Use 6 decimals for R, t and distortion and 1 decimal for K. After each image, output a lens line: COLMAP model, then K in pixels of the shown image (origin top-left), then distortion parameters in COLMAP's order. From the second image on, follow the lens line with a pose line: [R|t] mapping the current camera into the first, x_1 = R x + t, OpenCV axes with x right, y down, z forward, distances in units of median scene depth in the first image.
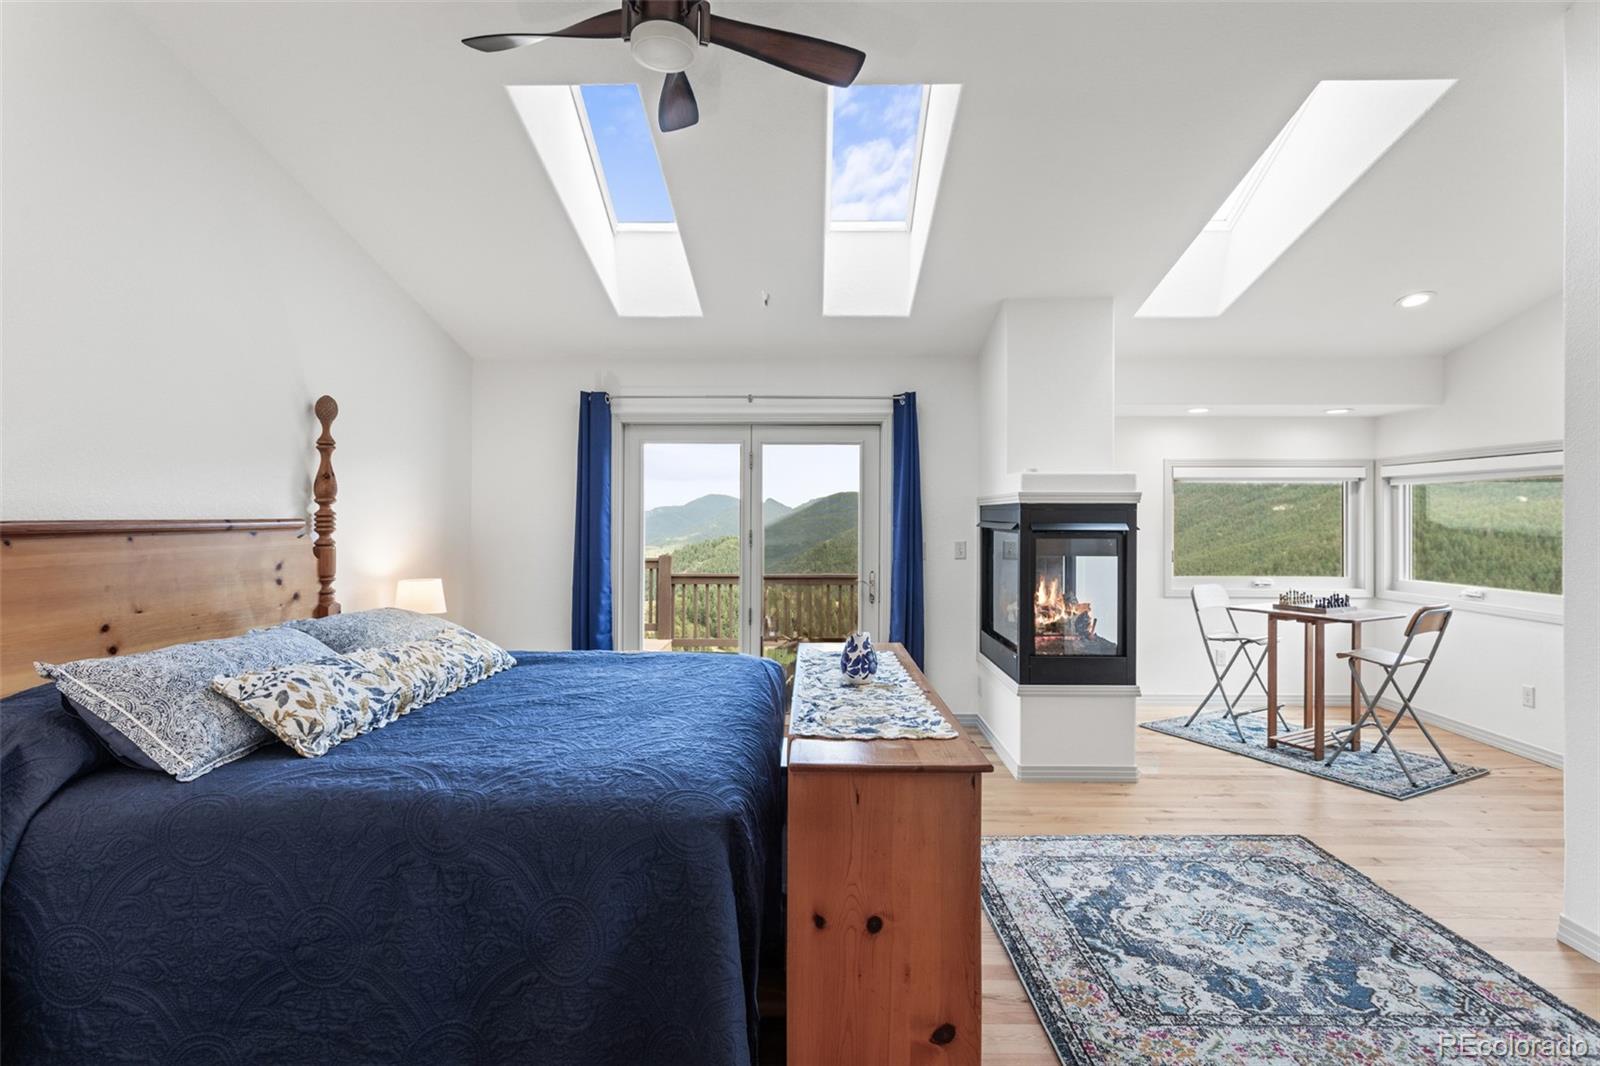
lens RADIAL K [[809.7, 0, 800.6], [0, 809.7, 516.2], [0, 0, 1]] dist [0.003456, 0.002357]
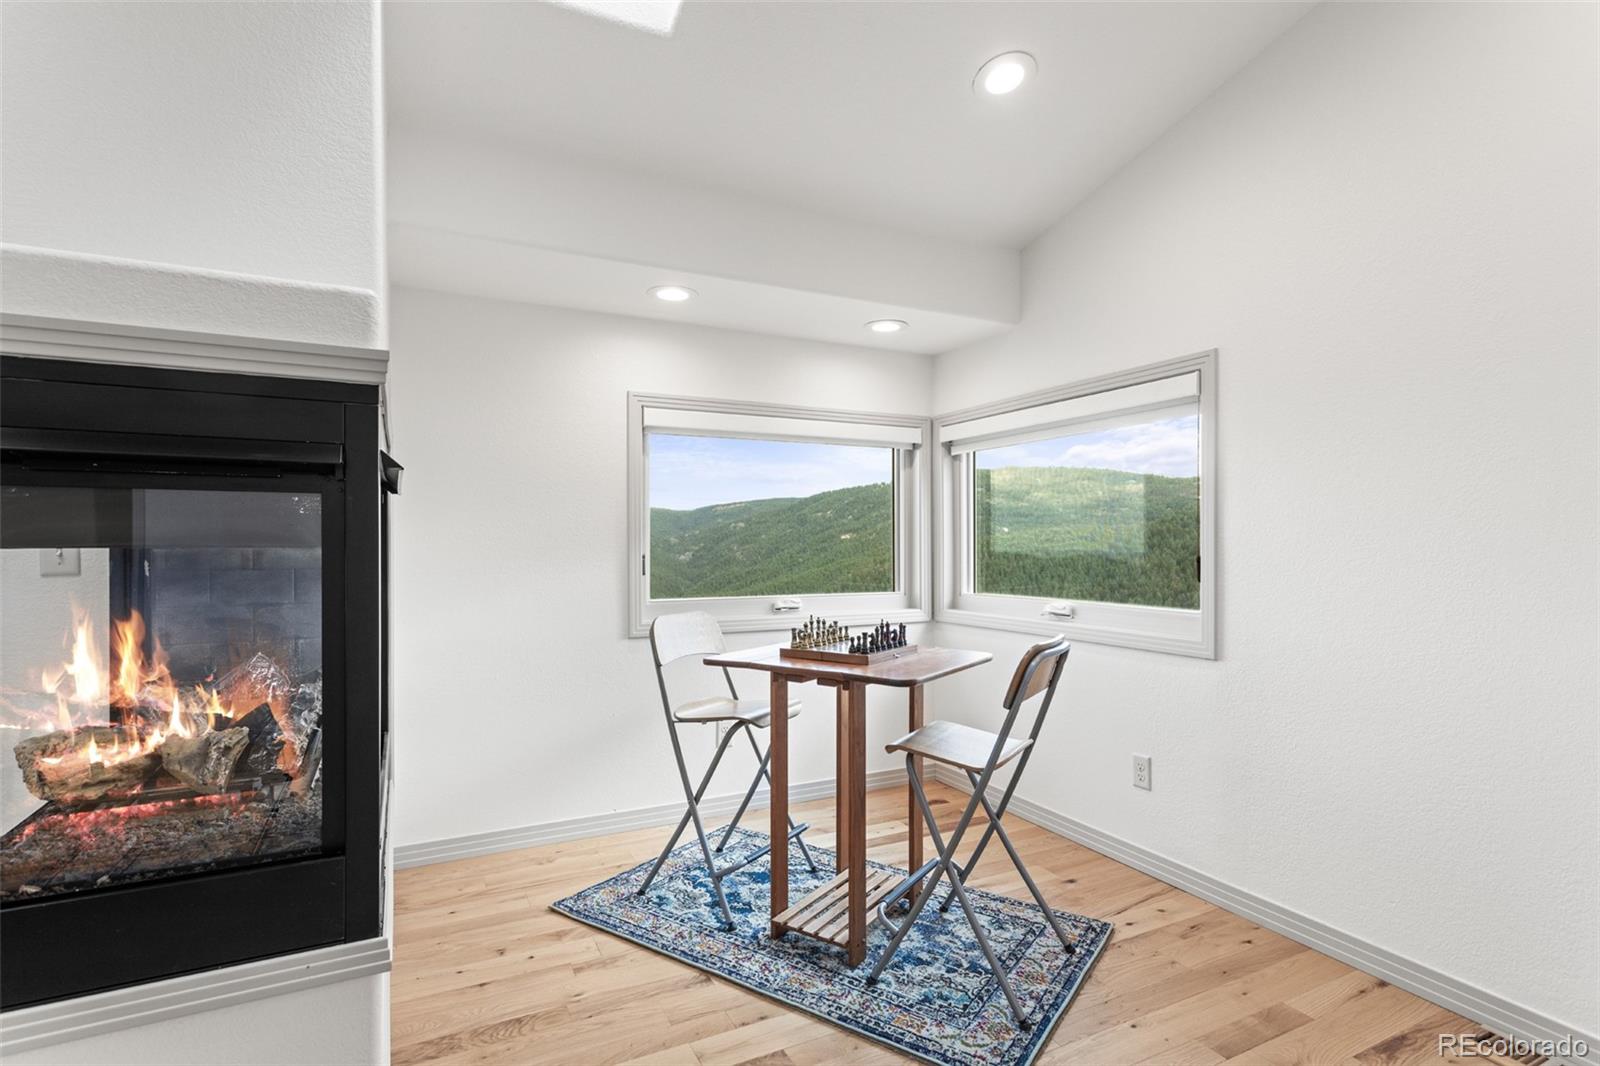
lens RADIAL K [[771.6, 0, 801.9], [0, 771.6, 535.2], [0, 0, 1]] dist [0.004362, -0.000564]
pose [[0.889739, 0.003140, 0.456459, 0.389538], [0.003660, 0.999895, -0.014012, 0.046227], [-0.456455, 0.014137, 0.889634, 0.587547]]
